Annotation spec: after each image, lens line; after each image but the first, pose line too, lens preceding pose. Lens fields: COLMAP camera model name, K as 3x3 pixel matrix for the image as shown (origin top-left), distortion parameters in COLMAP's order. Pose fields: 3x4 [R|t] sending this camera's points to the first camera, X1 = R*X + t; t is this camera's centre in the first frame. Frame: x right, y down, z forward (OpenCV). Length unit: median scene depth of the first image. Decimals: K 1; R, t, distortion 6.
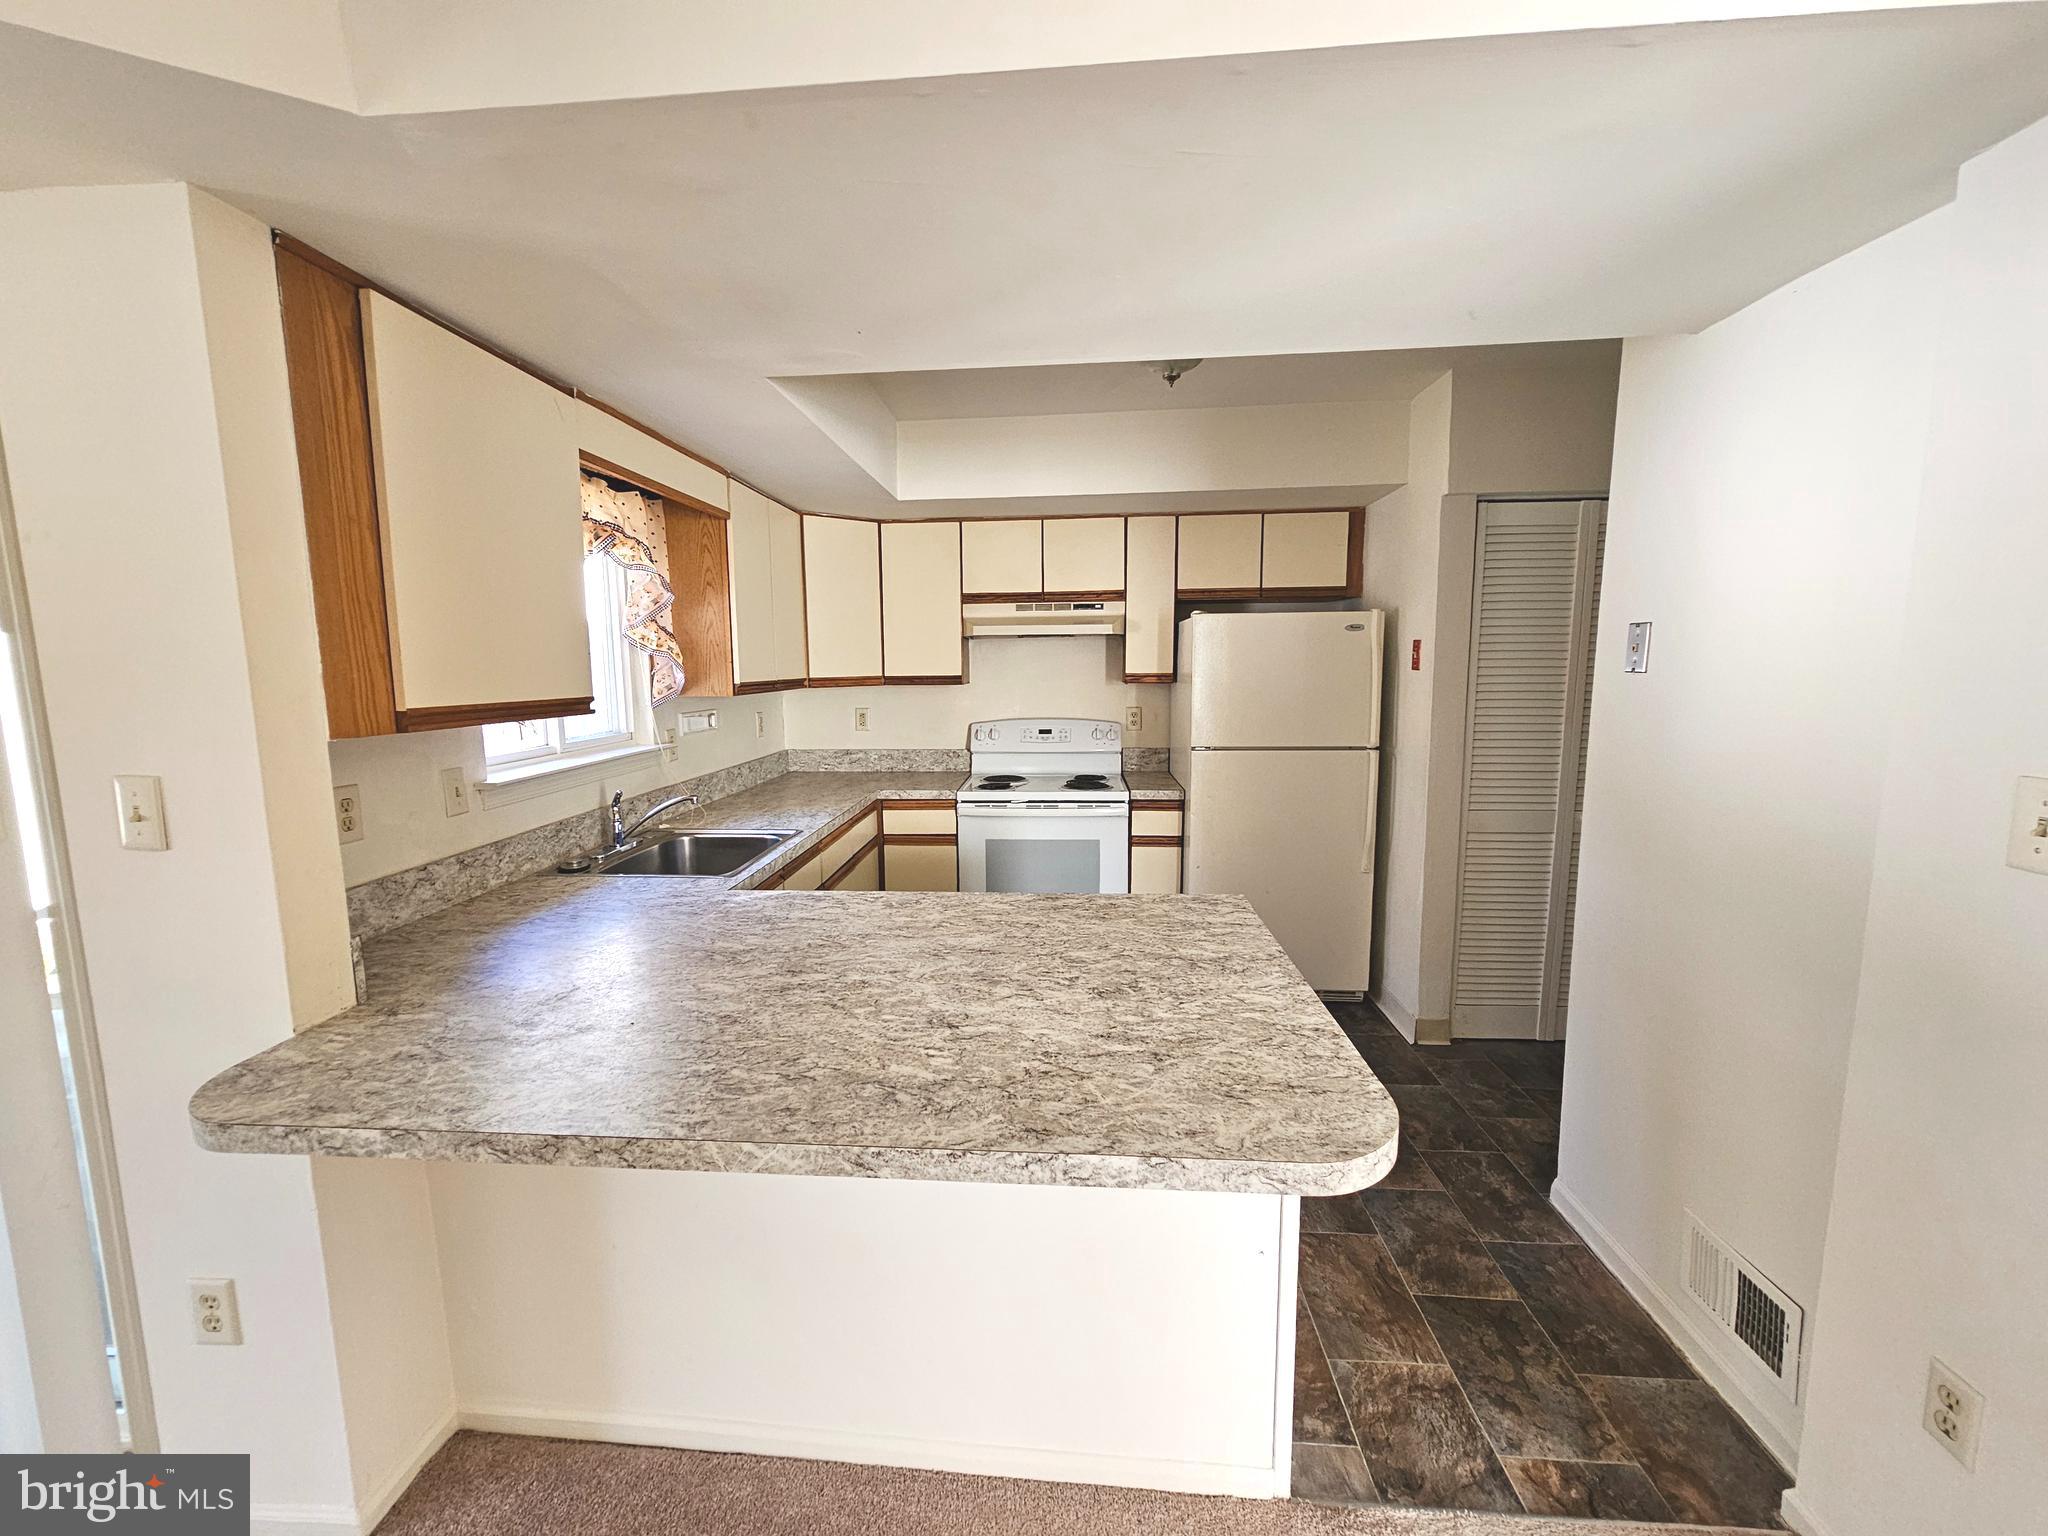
lens RADIAL K [[834.4, 0, 1008.1], [0, 834.4, 771.4], [0, 0, 1]] dist [-0.004198, 0.001120]
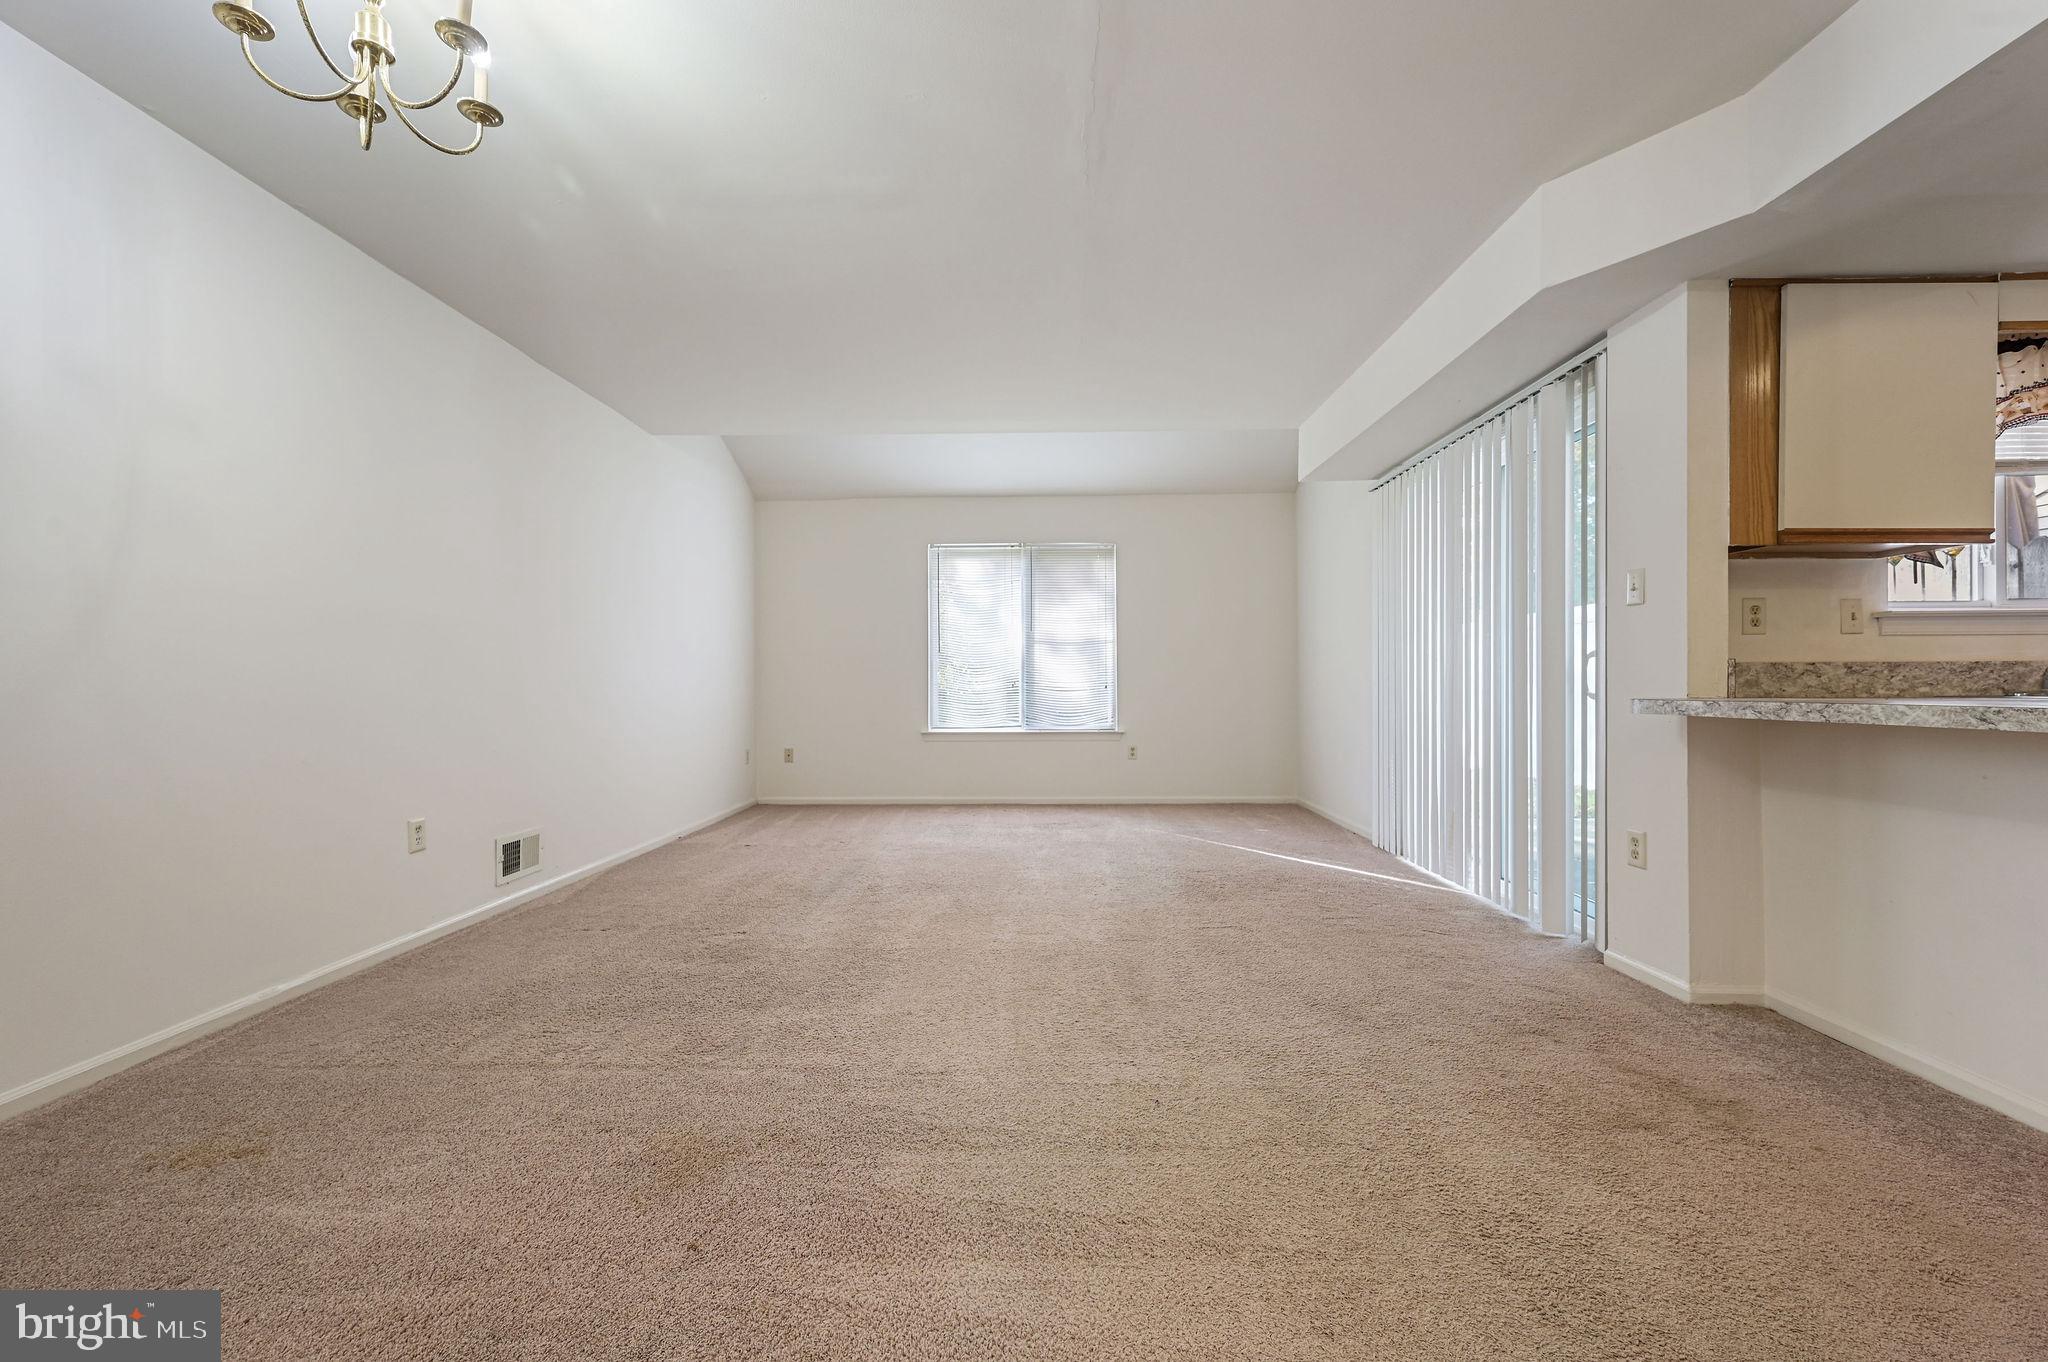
lens RADIAL K [[799.1, 0, 1026.3], [0, 799.1, 692.6], [0, 0, 1]] dist [-0.003600, 0.000101]
pose [[0.048428, 0.013215, -0.998739, 0.567346], [-0.124441, 0.992202, 0.007095, 0.308105], [0.991044, 0.123941, 0.049695, -0.375618]]
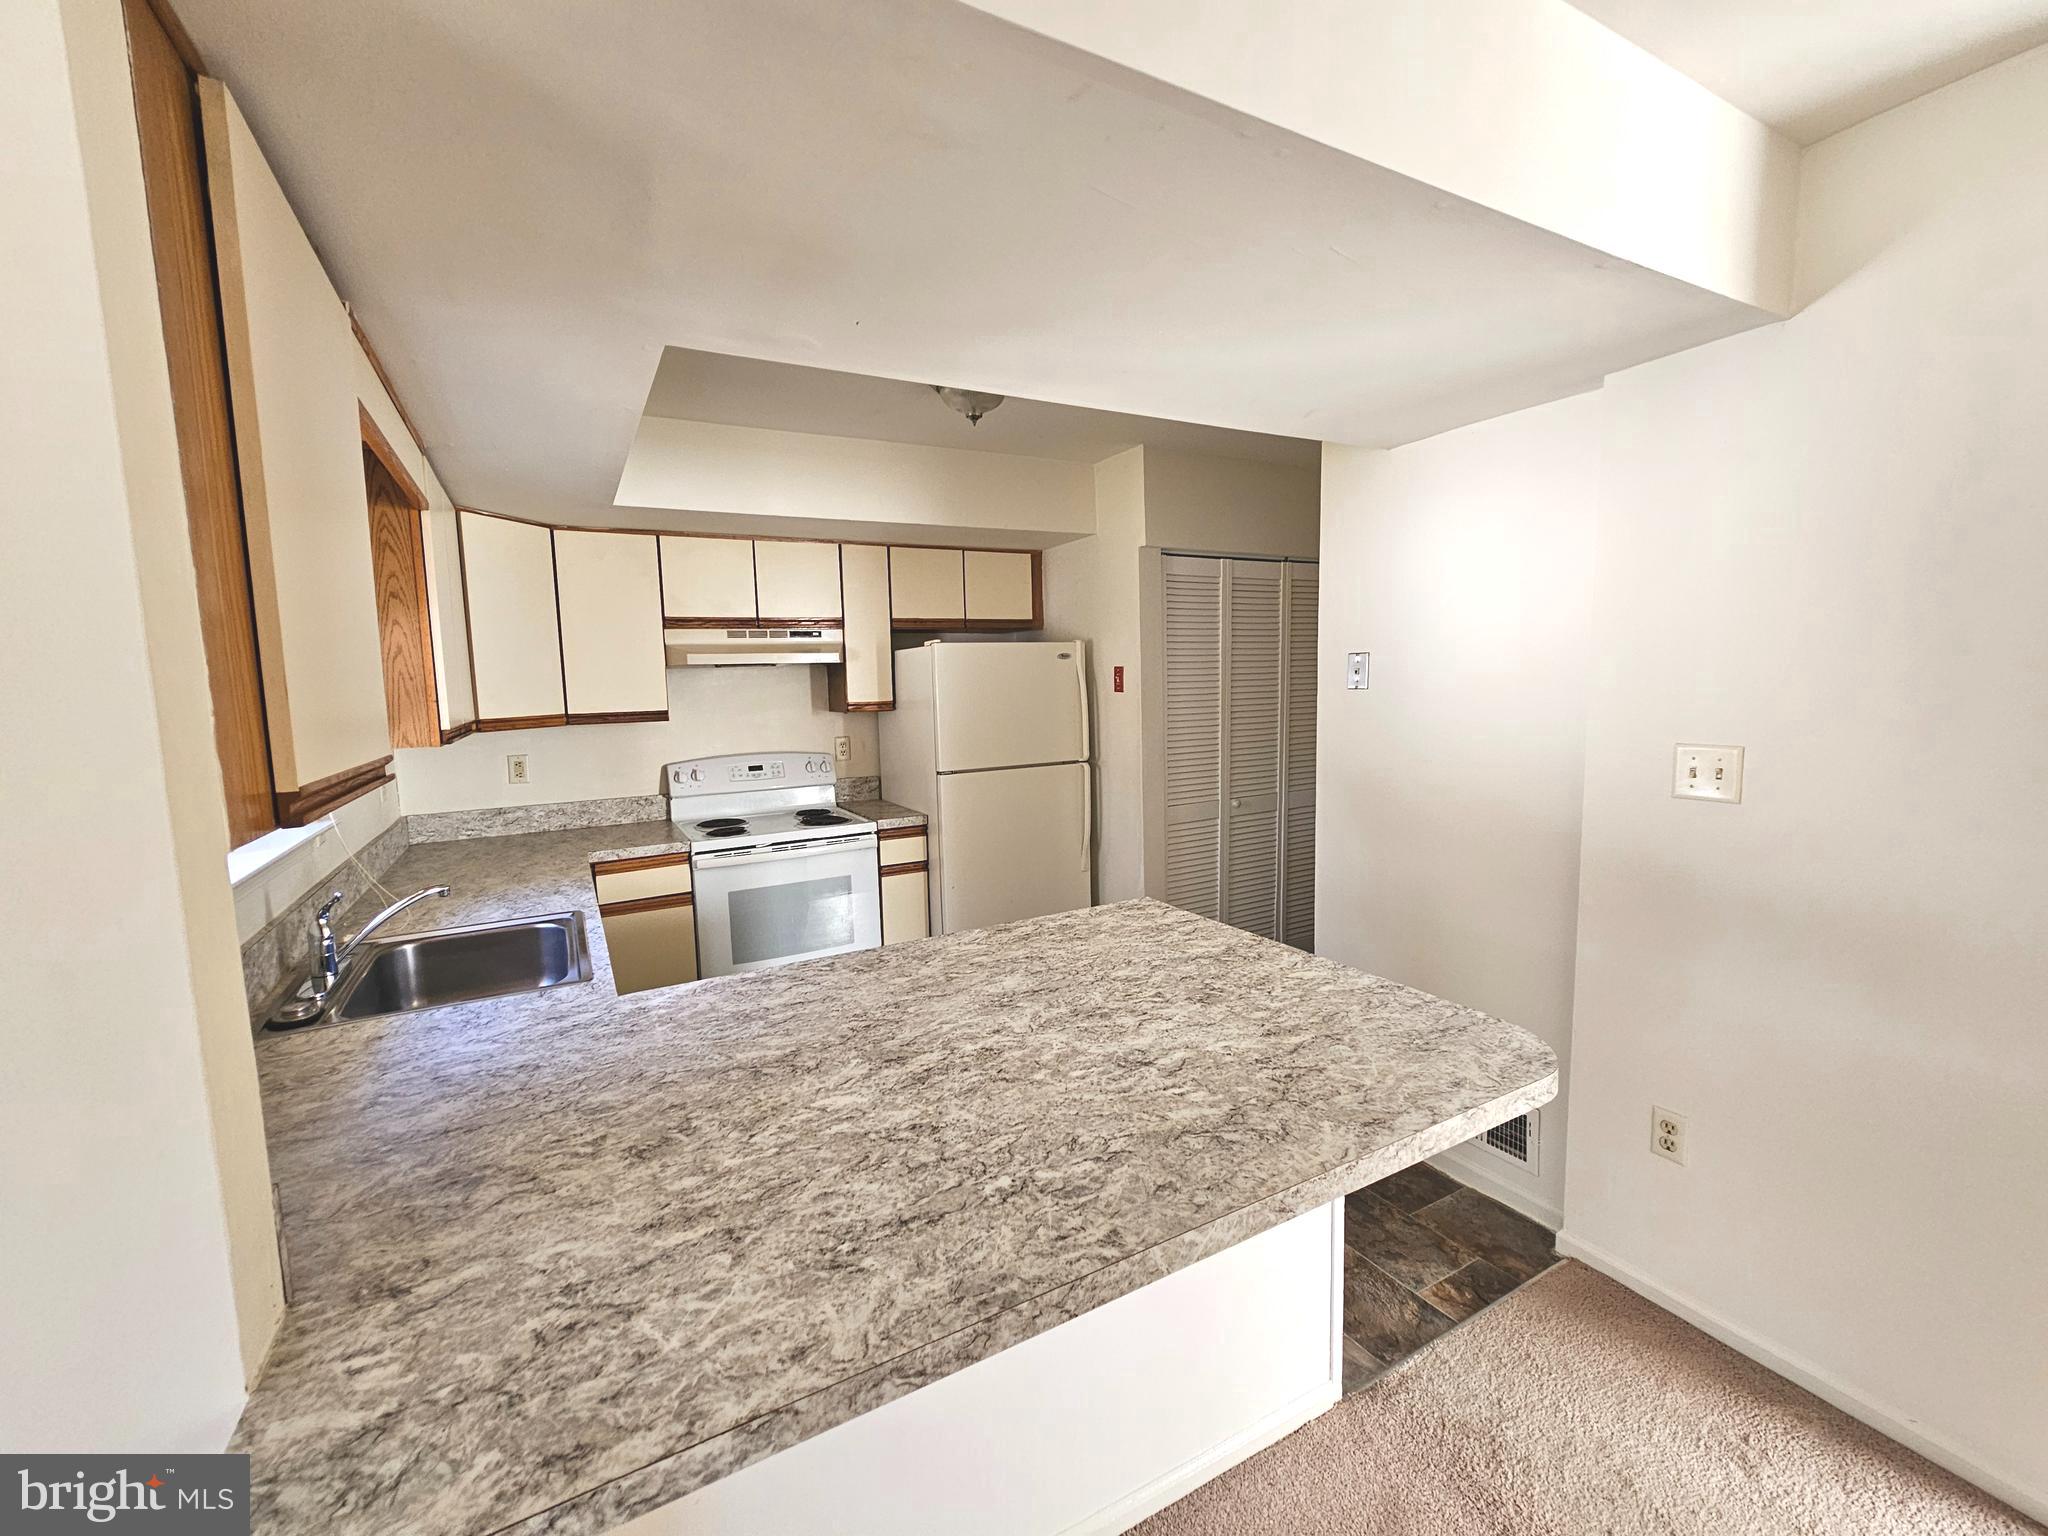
lens RADIAL K [[834.4, 0, 986.1], [0, 834.4, 771.2], [0, 0, 1]] dist [-0.004198, 0.001120]
pose [[0.841033, -0.072298, 0.536131, -0.448439], [0.090404, 0.995877, -0.007522, -0.026936], [-0.533376, 0.054795, 0.844101, 0.162383]]
